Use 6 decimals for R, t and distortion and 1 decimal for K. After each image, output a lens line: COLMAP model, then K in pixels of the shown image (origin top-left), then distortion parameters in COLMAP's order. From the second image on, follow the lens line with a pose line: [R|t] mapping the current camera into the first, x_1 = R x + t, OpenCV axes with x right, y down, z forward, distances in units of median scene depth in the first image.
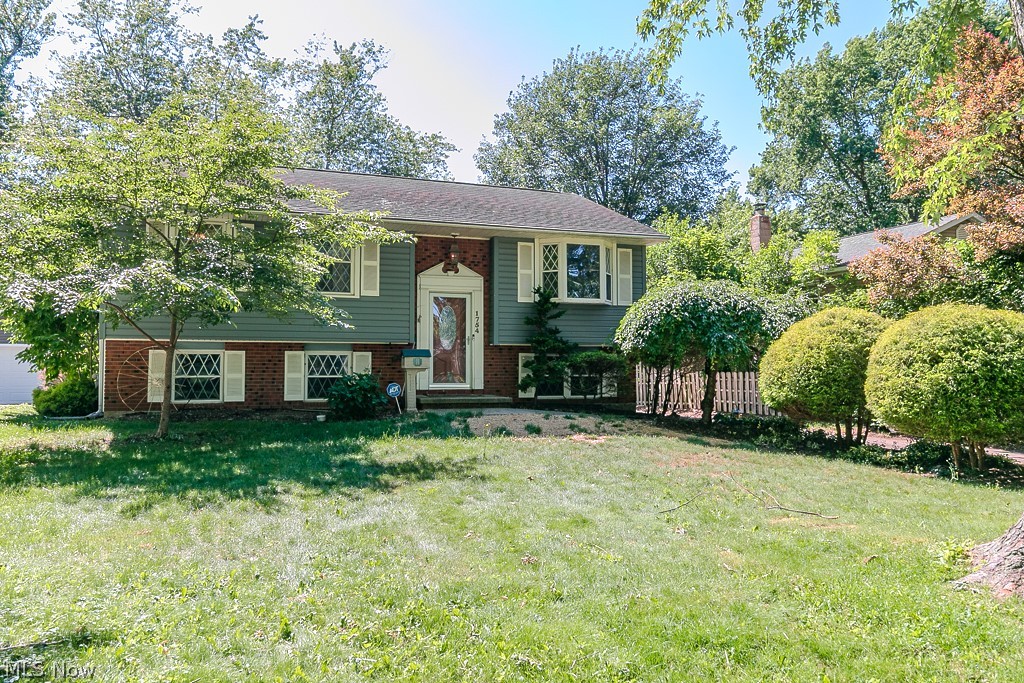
lens RADIAL K [[713.1, 0, 512.0], [0, 713.1, 341.5], [0, 0, 1]] dist [0.007434, 0.004860]
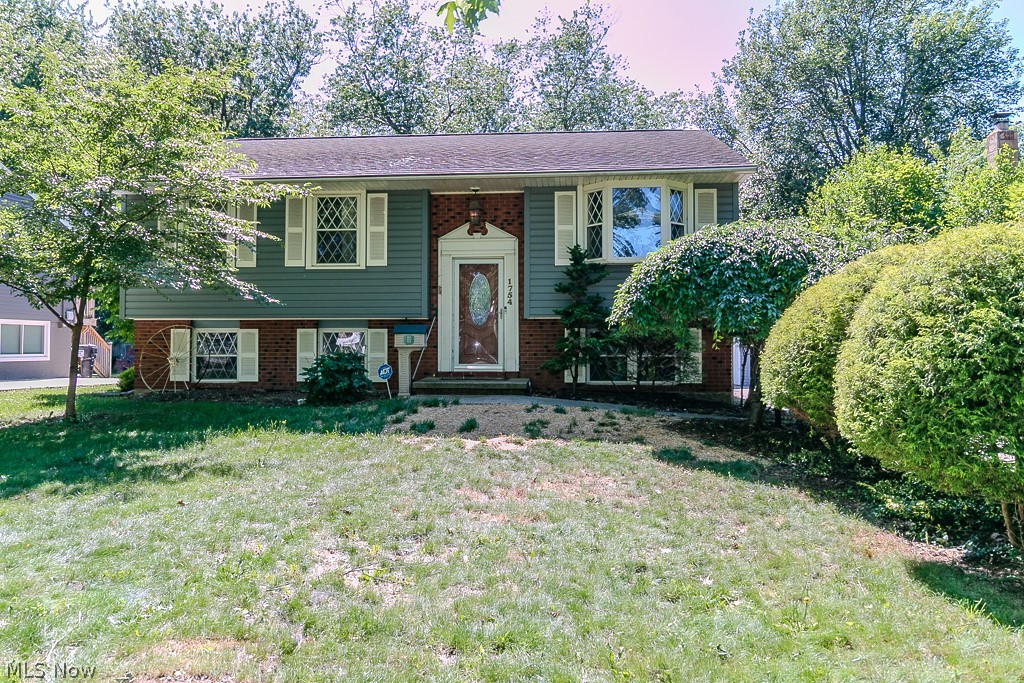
lens RADIAL K [[713.1, 0, 512.0], [0, 713.1, 341.5], [0, 0, 1]] dist [0.007434, 0.004860]
pose [[0.915326, -0.003959, -0.402695, 0.305356], [0.016559, 0.999476, 0.027811, 0.008320], [0.402373, -0.032124, 0.914912, 0.242669]]
